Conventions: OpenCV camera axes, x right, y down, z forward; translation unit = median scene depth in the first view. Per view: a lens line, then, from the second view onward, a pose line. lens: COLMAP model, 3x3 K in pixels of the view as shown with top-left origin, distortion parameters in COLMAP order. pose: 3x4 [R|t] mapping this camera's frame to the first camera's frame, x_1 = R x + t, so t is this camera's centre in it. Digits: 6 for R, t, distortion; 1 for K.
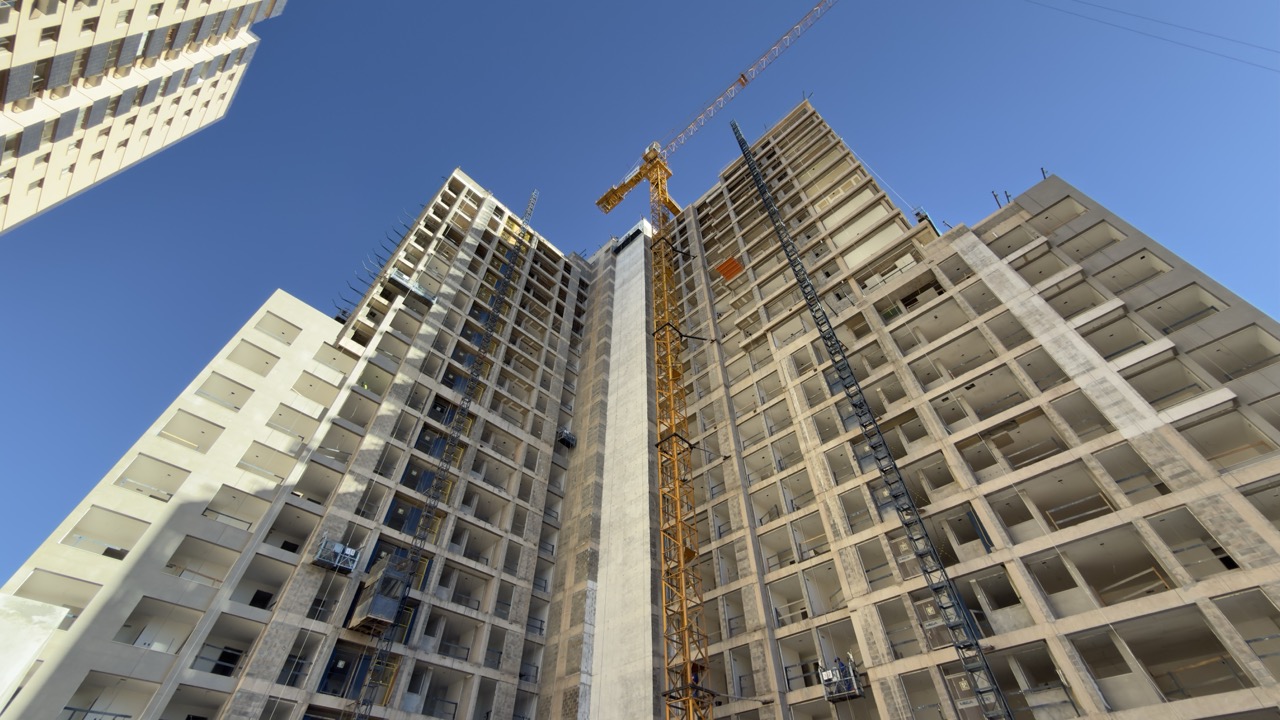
lens RADIAL K [[501.0, 0, 643.5], [0, 501.0, 365.6], [0, 0, 1]] dist [0.001982, -0.000530]
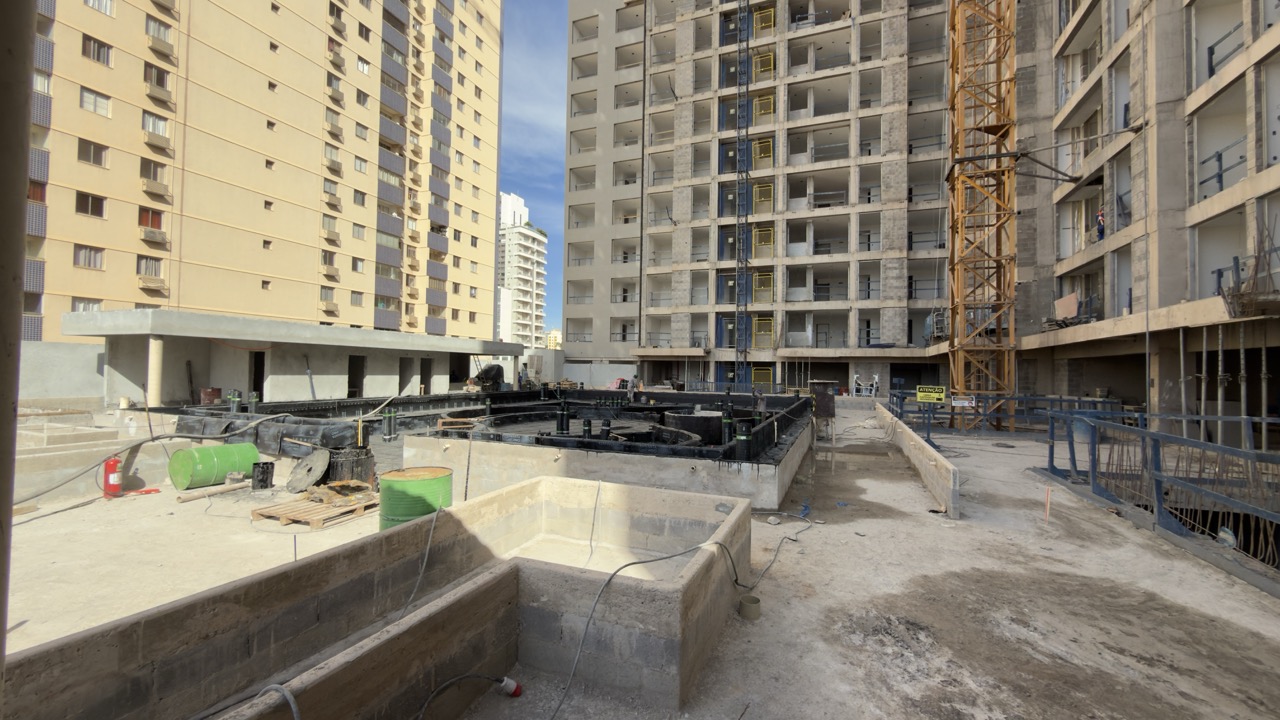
lens RADIAL K [[501.0, 0, 645.4], [0, 501.0, 357.5], [0, 0, 1]] dist [0.001982, -0.000530]
pose [[0.383570, -0.006702, -0.923488, 0.364124], [0.665857, 0.694918, 0.271520, 0.210756], [0.639929, -0.719058, 0.271012, 0.192672]]
